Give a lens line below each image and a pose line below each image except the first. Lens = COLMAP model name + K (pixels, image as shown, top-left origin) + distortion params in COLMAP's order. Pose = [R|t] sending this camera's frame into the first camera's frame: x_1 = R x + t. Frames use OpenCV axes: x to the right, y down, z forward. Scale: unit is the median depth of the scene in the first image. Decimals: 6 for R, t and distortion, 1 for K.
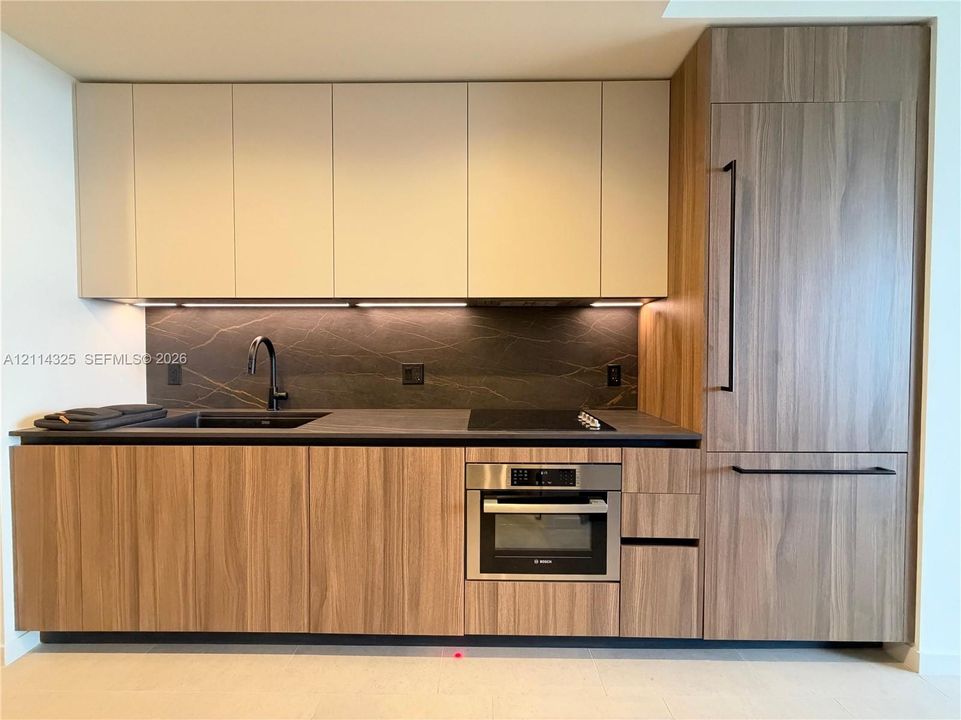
lens RADIAL K [[386.8, 0, 480.5], [0, 386.8, 360.0], [0, 0, 1]] dist [-0.000579, -0.000113]
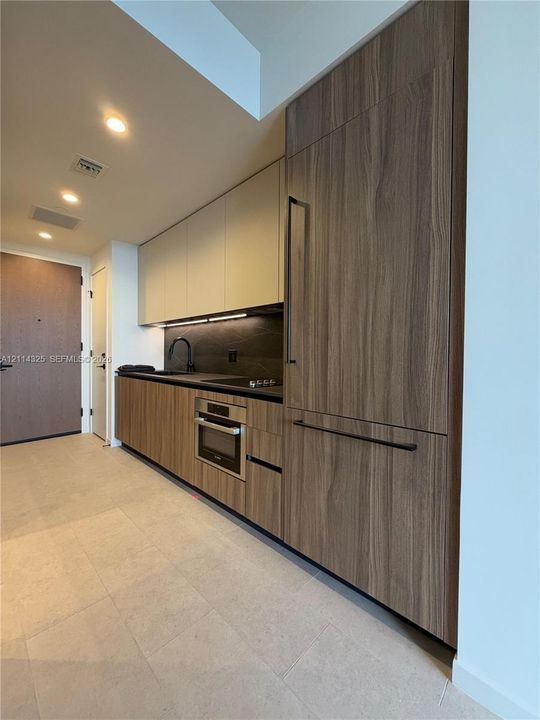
lens RADIAL K [[289.8, 0, 270.0], [0, 289.8, 360.0], [0, 0, 1]] dist [-0.000579, -0.000113]
pose [[0.724416, 0.020531, -0.689057, 1.237844], [-0.028037, 0.999607, 0.000309, 0.068294], [0.688793, 0.019095, 0.724707, 0.196337]]
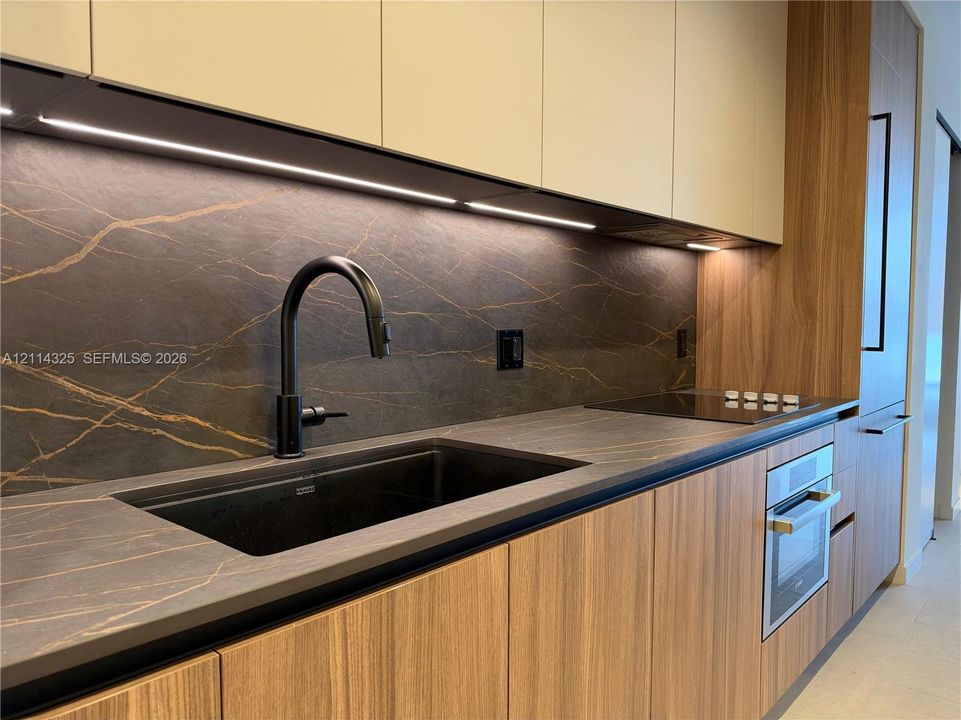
lens RADIAL K [[688.1, 0, 480.5], [0, 688.1, 360.0], [0, 0, 1]] dist [0.076468, -0.121965]
pose [[0.655052, -0.040056, 0.754522, -1.269495], [0.012524, 0.999032, 0.042163, 0.015267], [-0.755480, -0.018169, 0.654919, 0.586964]]
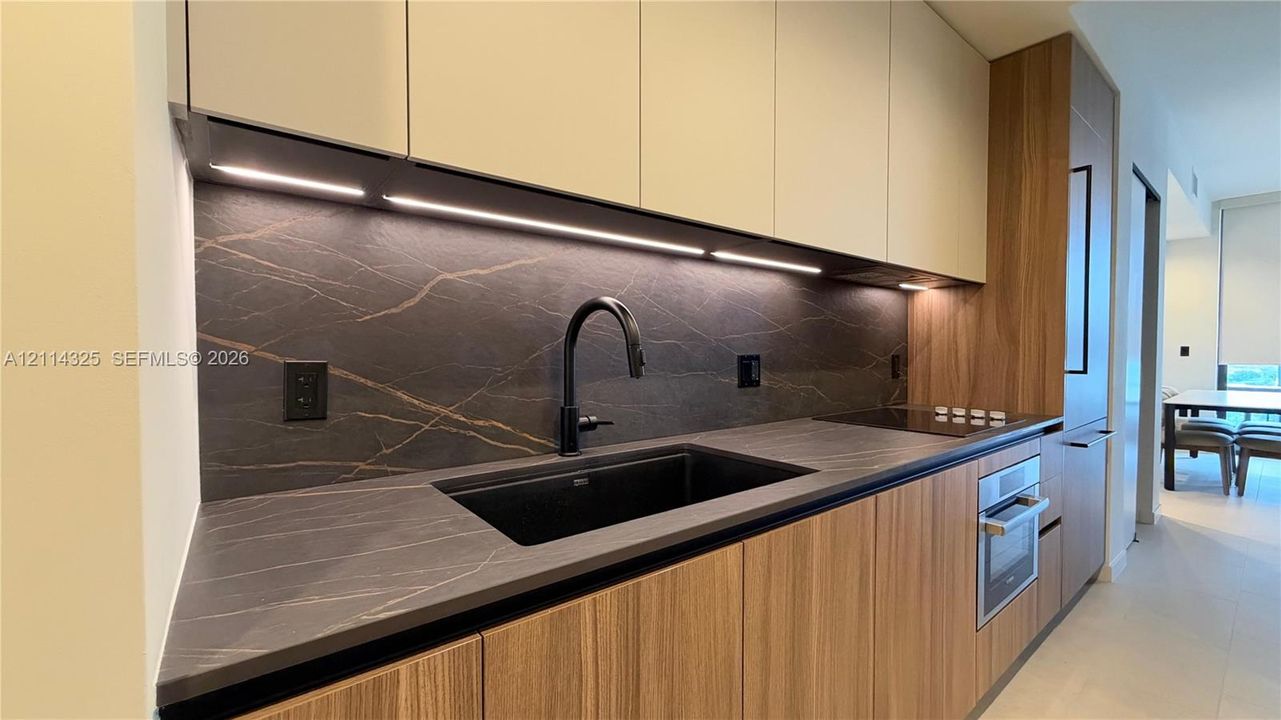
lens RADIAL K [[511.0, 0, 640.5], [0, 511.0, 360.0], [0, 0, 1]] dist [0.002655, 0.000222]
pose [[0.776082, -0.013175, 0.630495, -1.195466], [0.012541, 0.999906, 0.005459, 0.015394], [-0.630508, 0.003670, 0.776174, 0.633632]]
